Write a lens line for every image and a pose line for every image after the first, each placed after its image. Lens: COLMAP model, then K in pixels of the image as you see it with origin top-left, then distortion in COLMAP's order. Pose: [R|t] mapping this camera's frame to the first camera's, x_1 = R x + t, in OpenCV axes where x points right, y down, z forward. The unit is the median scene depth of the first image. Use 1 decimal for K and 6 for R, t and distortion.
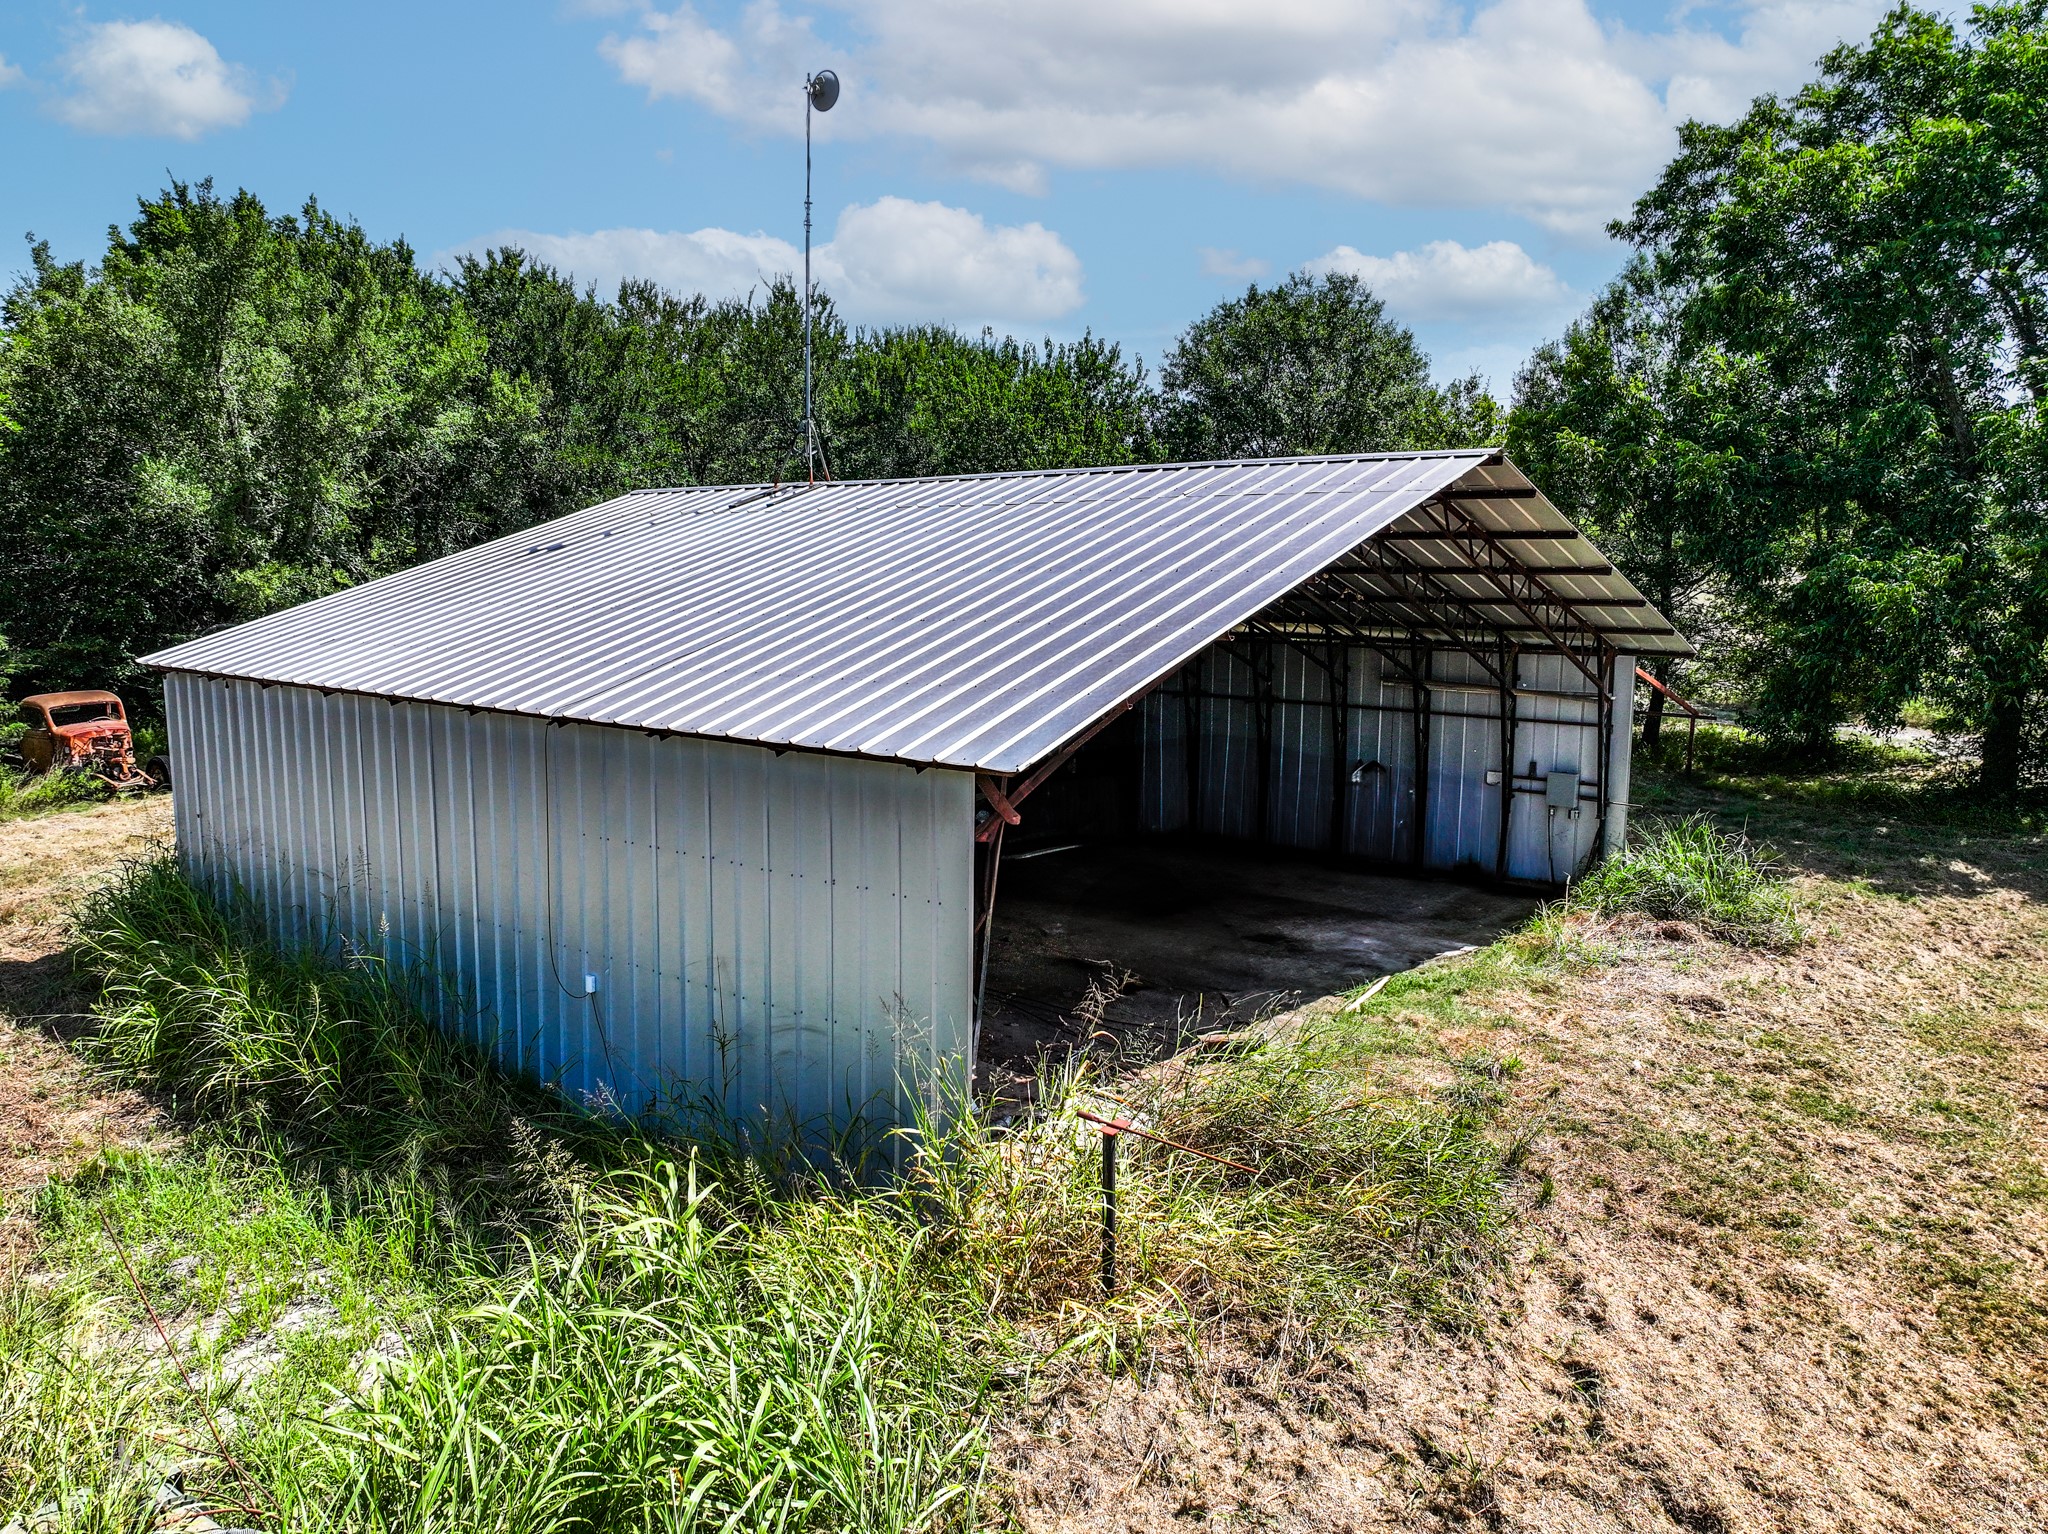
lens RADIAL K [[1408.7, 0, 1028.5], [0, 1408.7, 754.9], [0, 0, 1]] dist [0.007573, 0.000513]
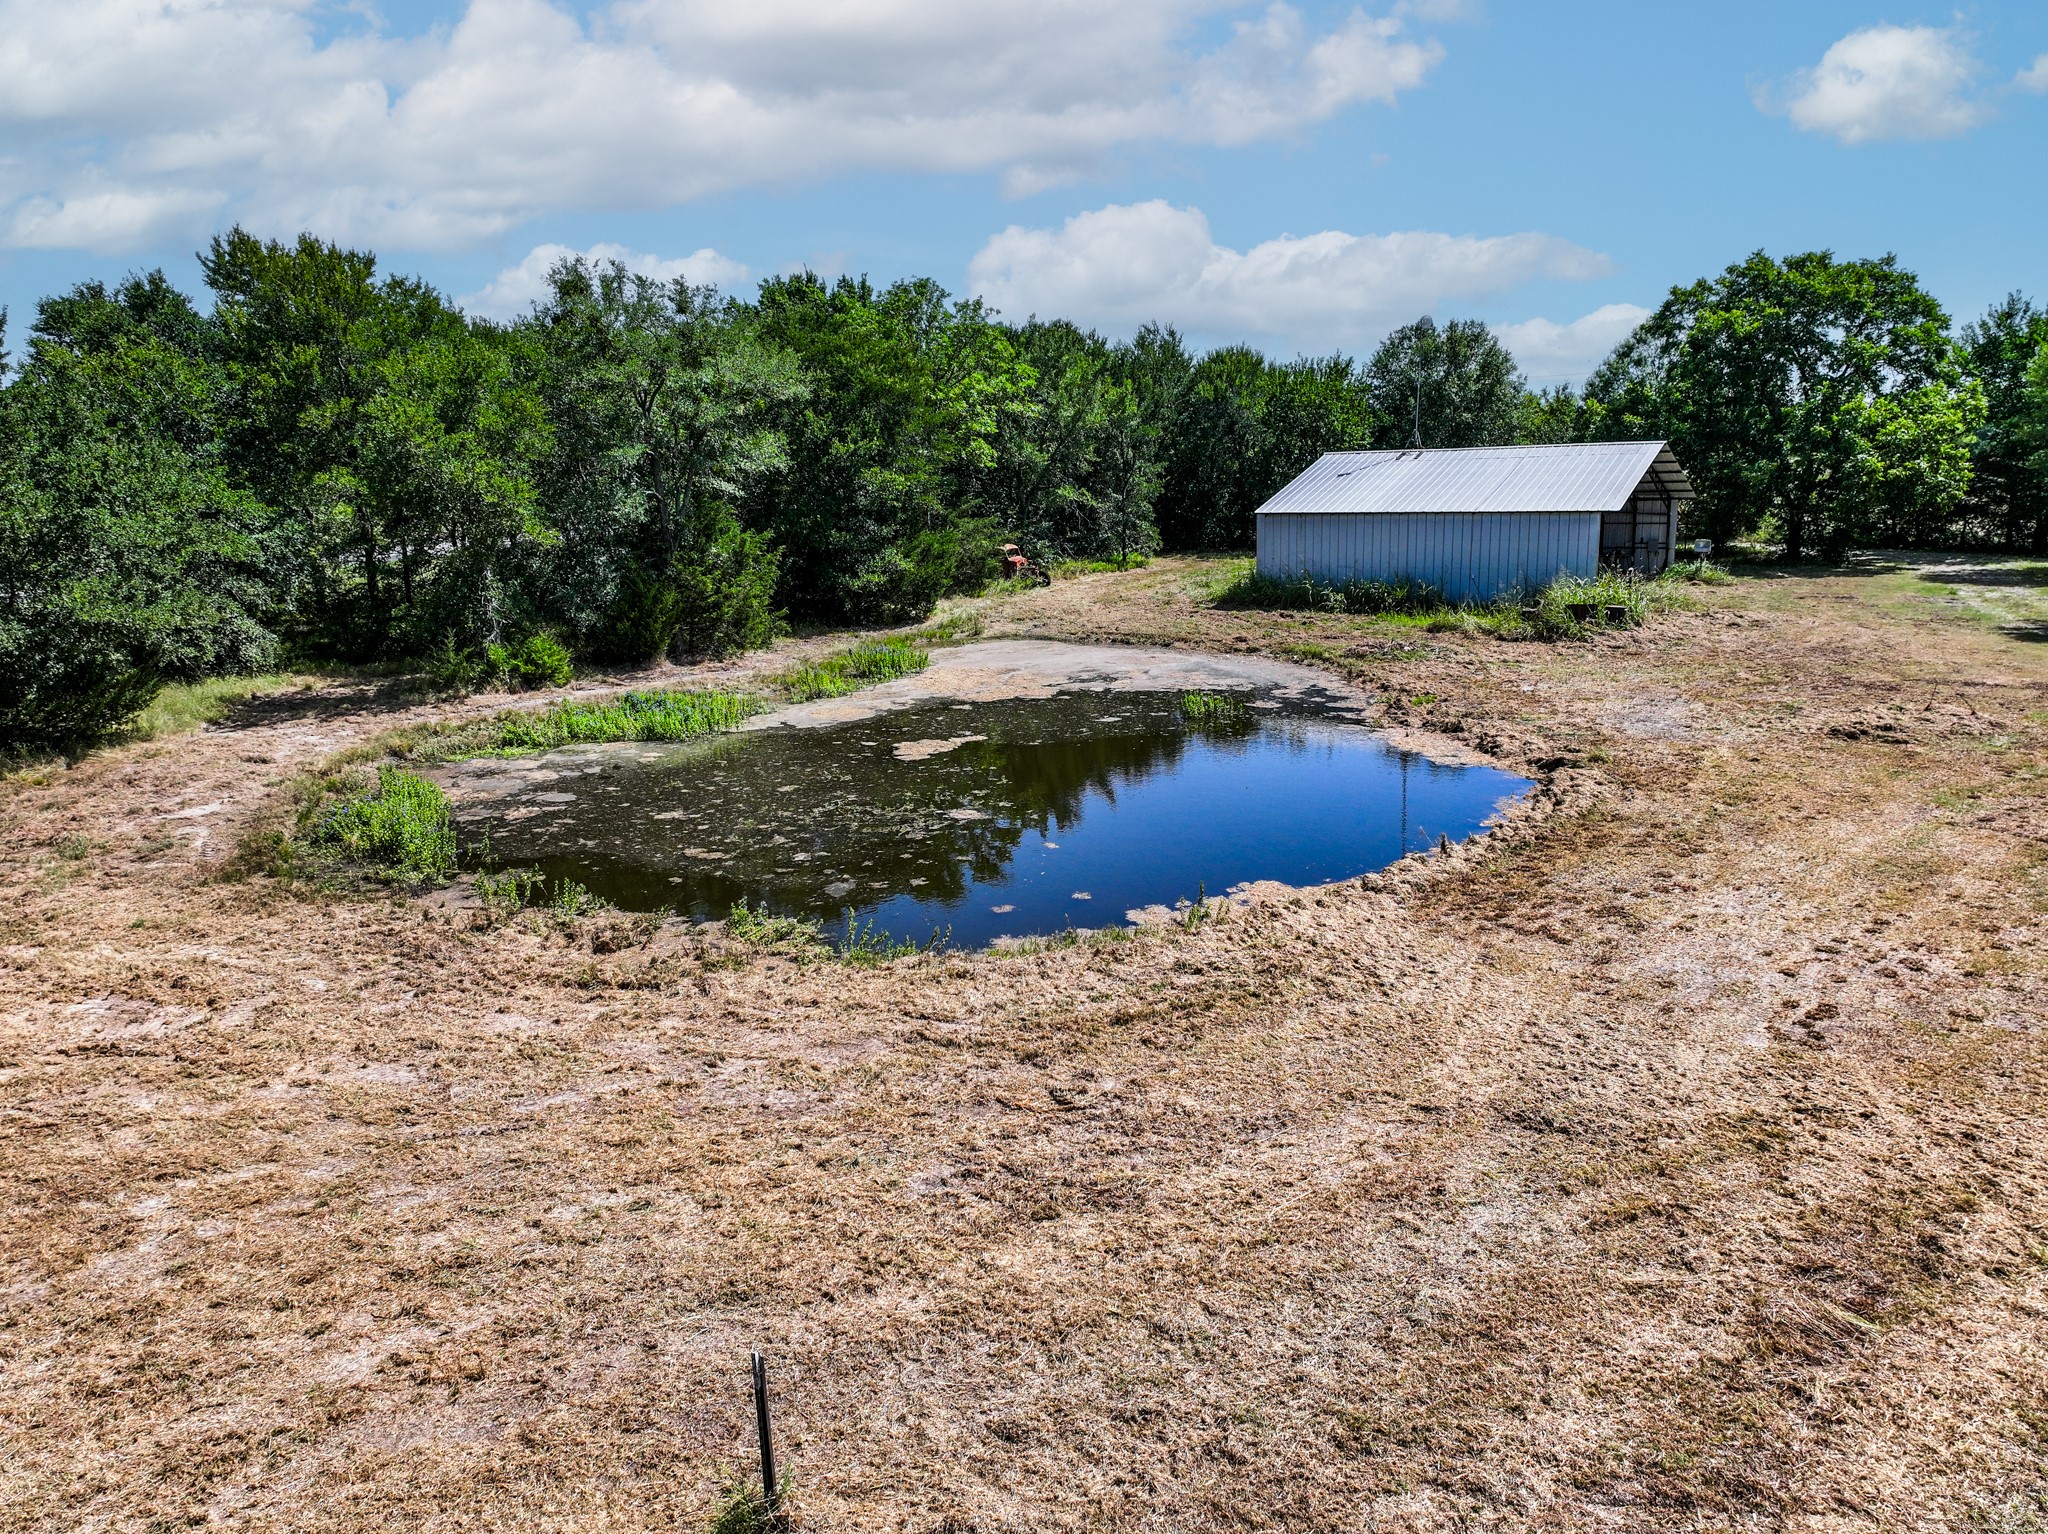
lens RADIAL K [[1408.7, 0, 1018.2], [0, 1408.7, 777.8], [0, 0, 1]] dist [0.007573, 0.000513]
pose [[0.994122, -0.049841, 0.096115, -0.996685], [0.042549, 0.996162, 0.076486, 0.178232], [-0.099558, -0.071947, 0.992427, -1.464800]]
